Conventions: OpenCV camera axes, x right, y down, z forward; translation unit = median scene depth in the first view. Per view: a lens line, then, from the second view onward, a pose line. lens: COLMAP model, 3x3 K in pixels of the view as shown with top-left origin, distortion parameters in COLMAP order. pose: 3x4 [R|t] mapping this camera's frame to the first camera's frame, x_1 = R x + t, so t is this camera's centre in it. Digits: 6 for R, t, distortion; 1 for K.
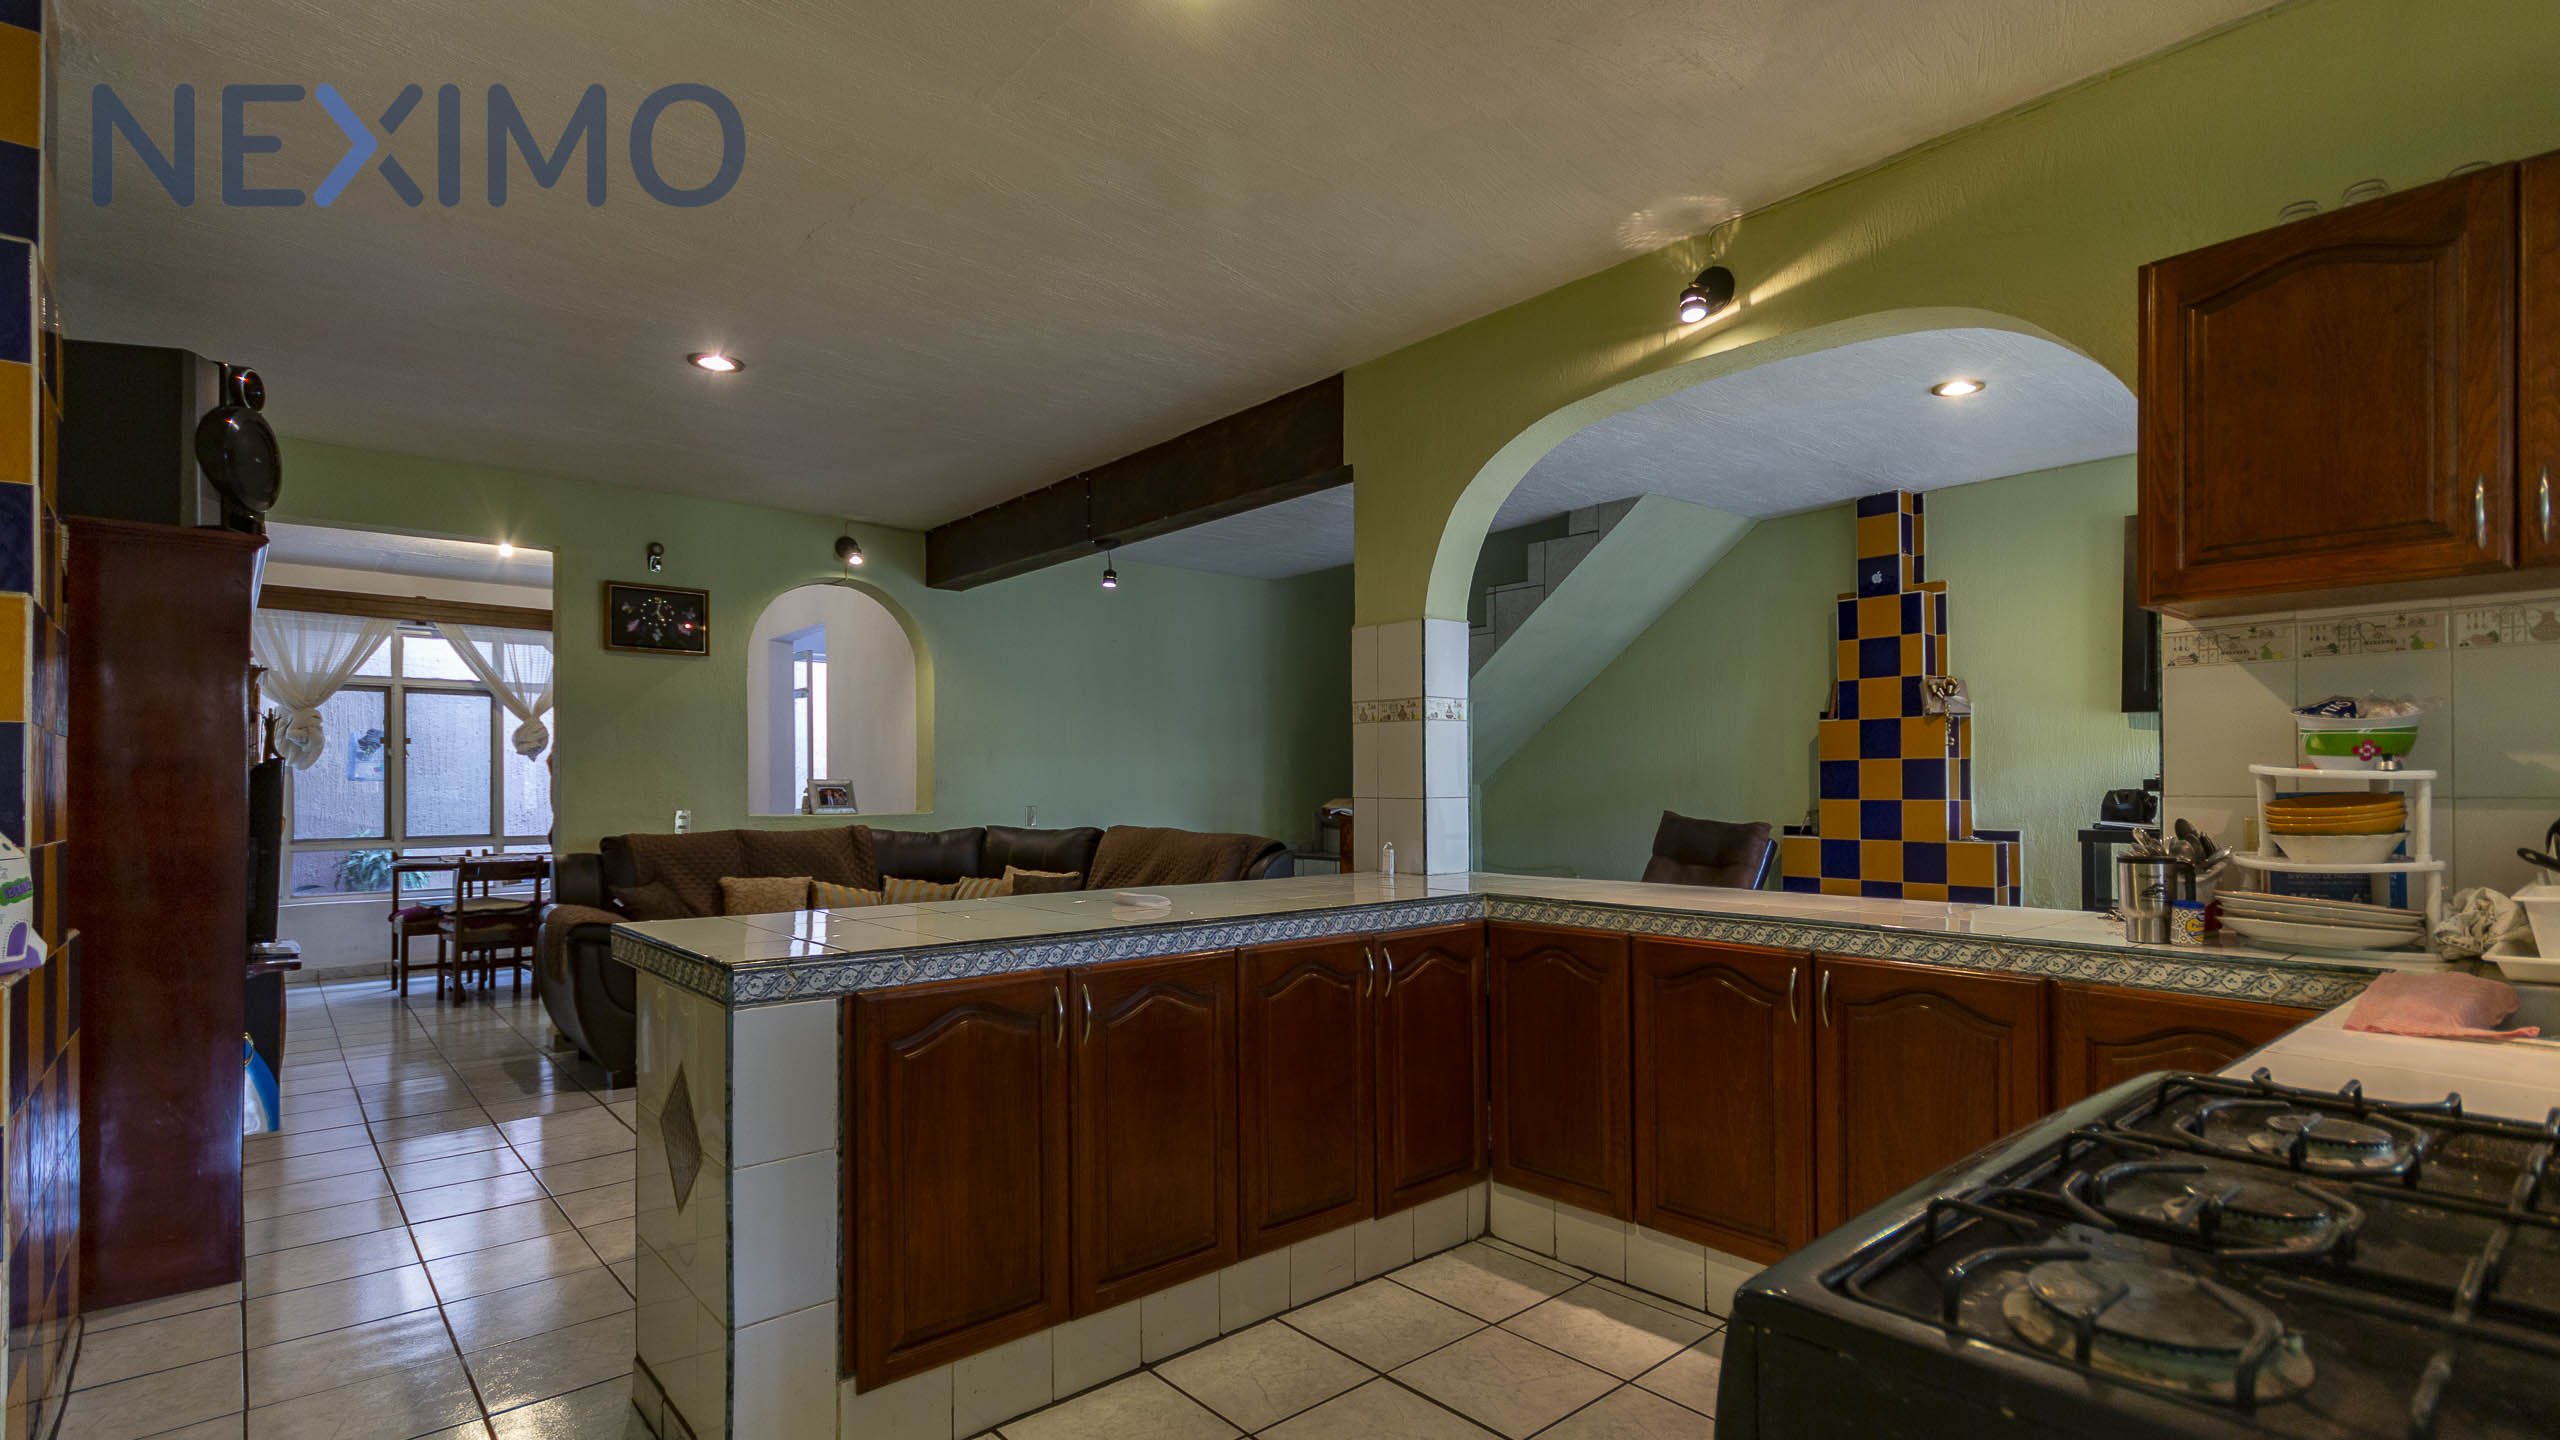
lens RADIAL K [[1199.8, 0, 1283.9], [0, 1199.8, 776.0], [0, 0, 1]] dist [0.000309, -0.000065]
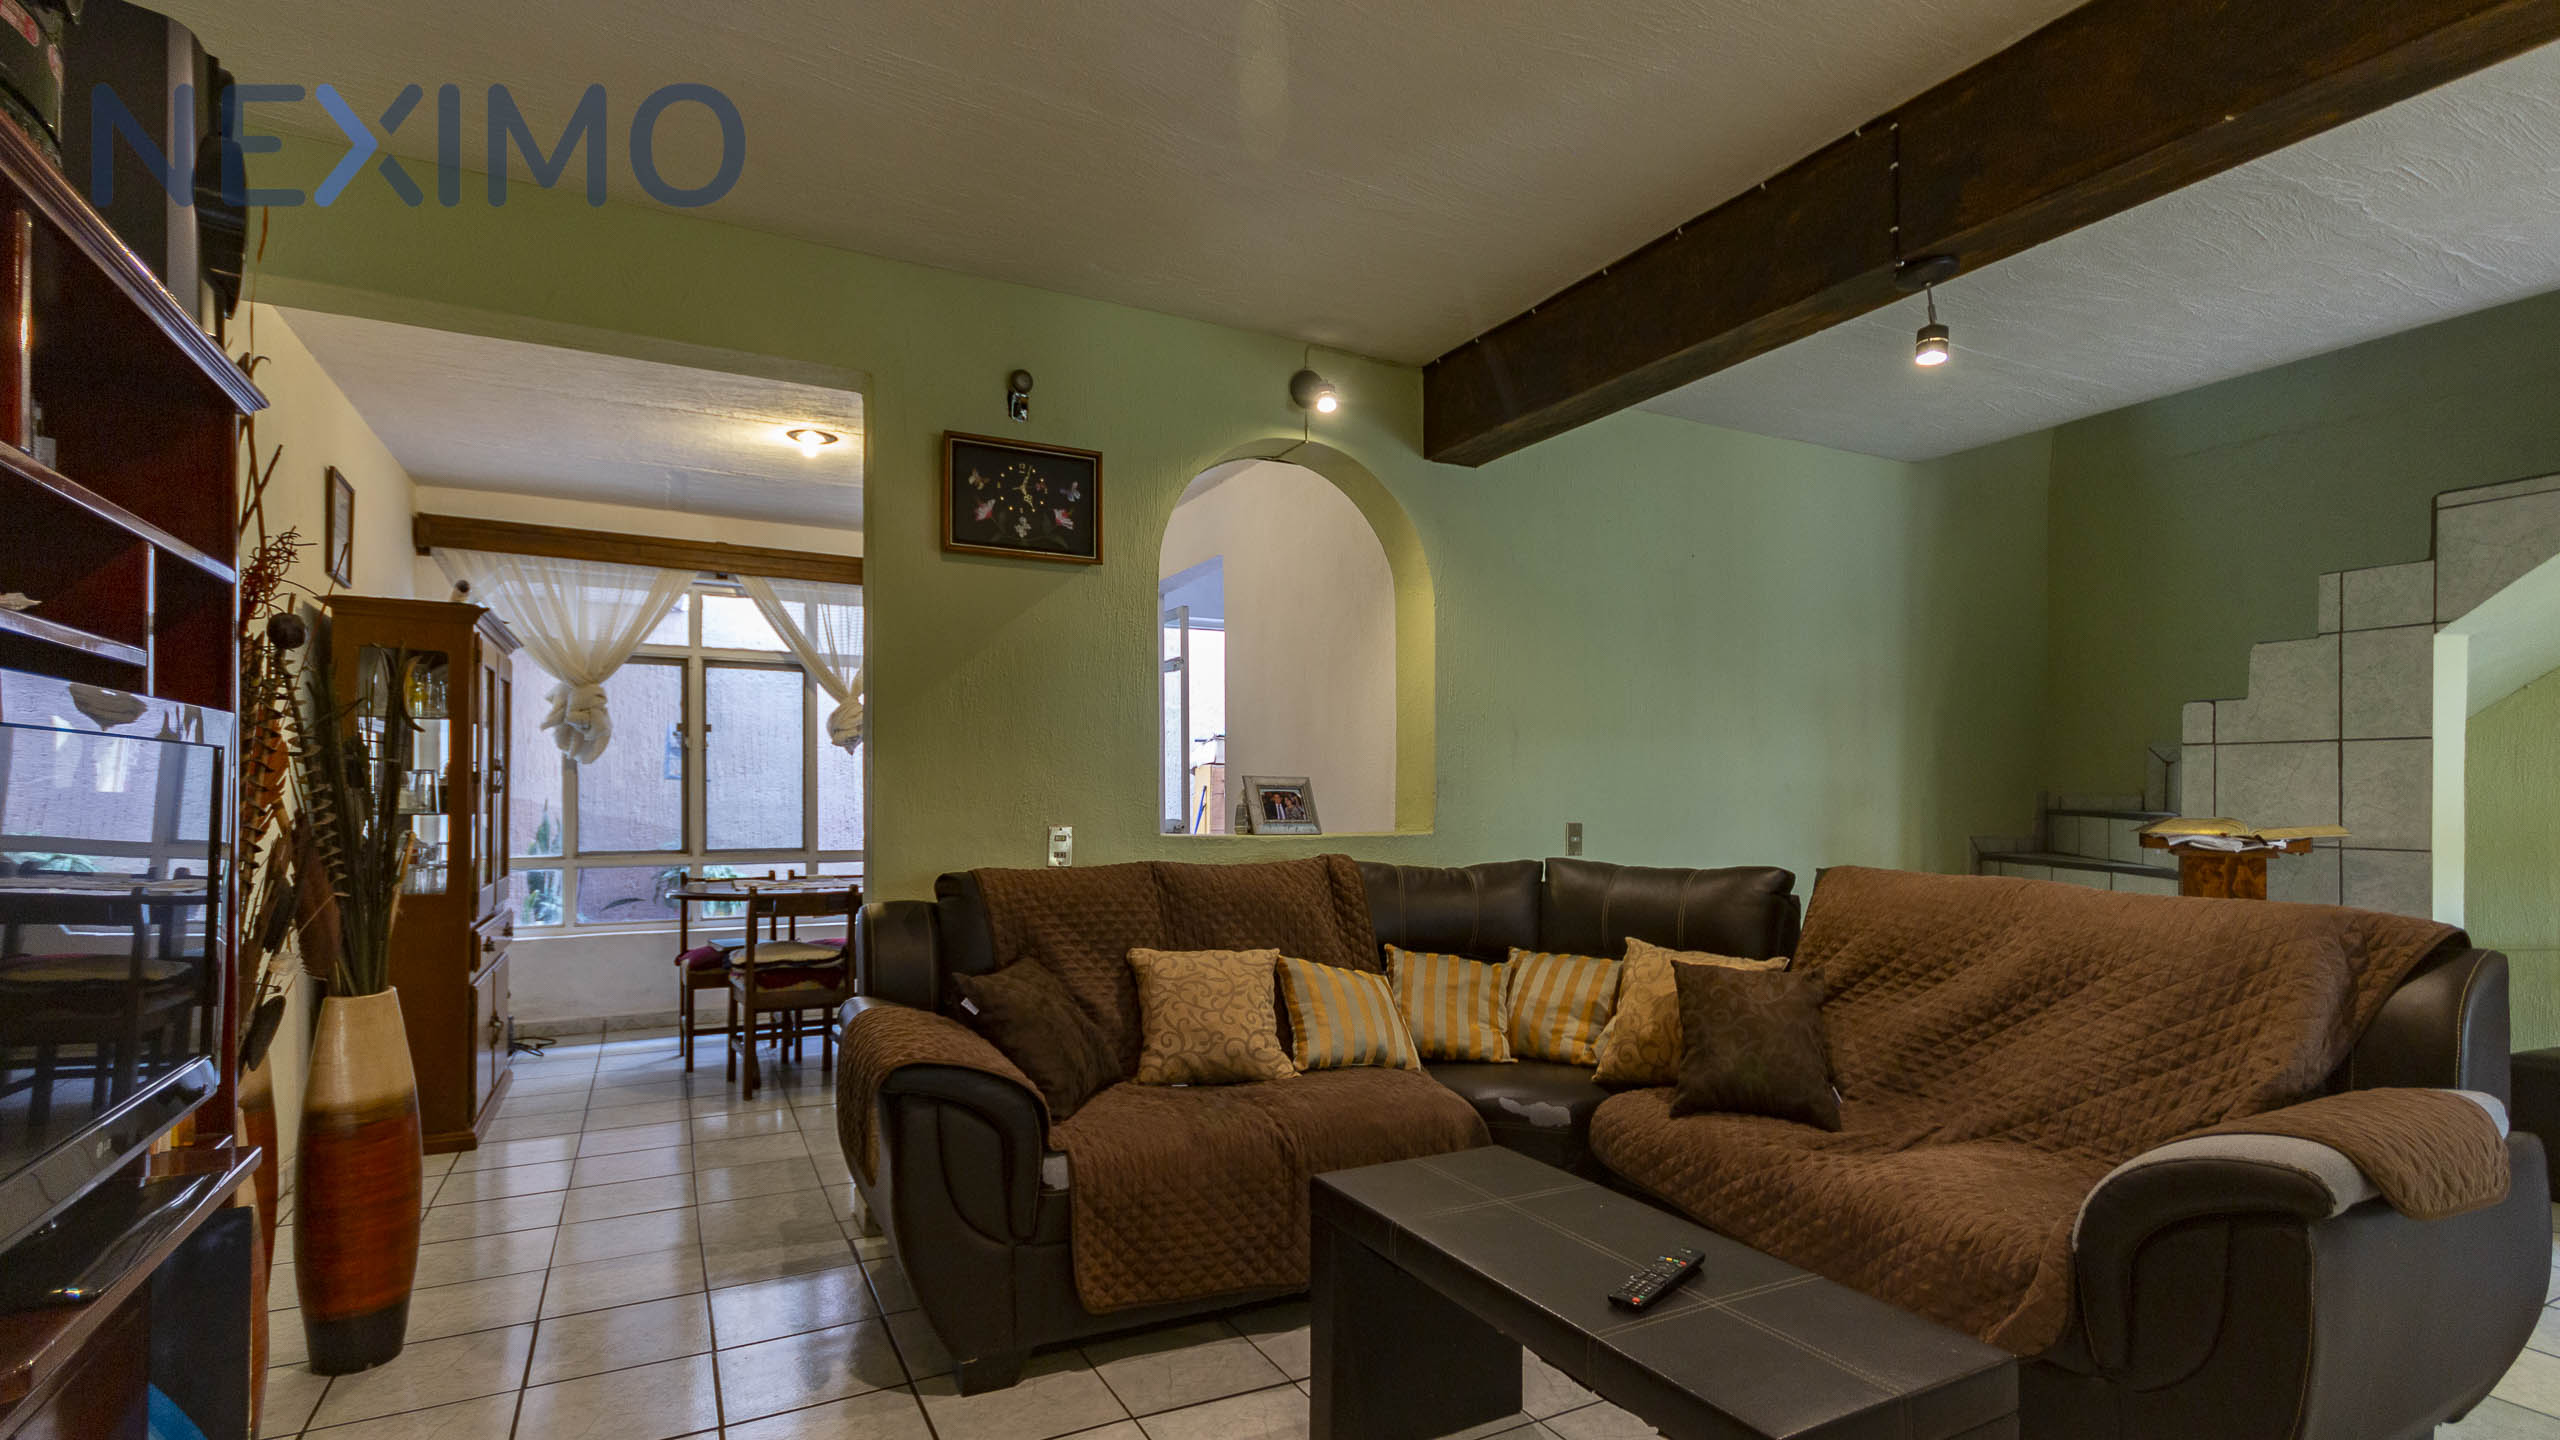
lens RADIAL K [[1171.4, 0, 1275.0], [0, 1171.4, 794.3], [0, 0, 1]] dist [0.001123, 0.000285]
pose [[0.974343, 0.006989, -0.224958, -0.274031], [-0.004936, 0.999941, 0.009688, 0.006850], [0.225012, -0.008329, 0.974320, 0.471444]]
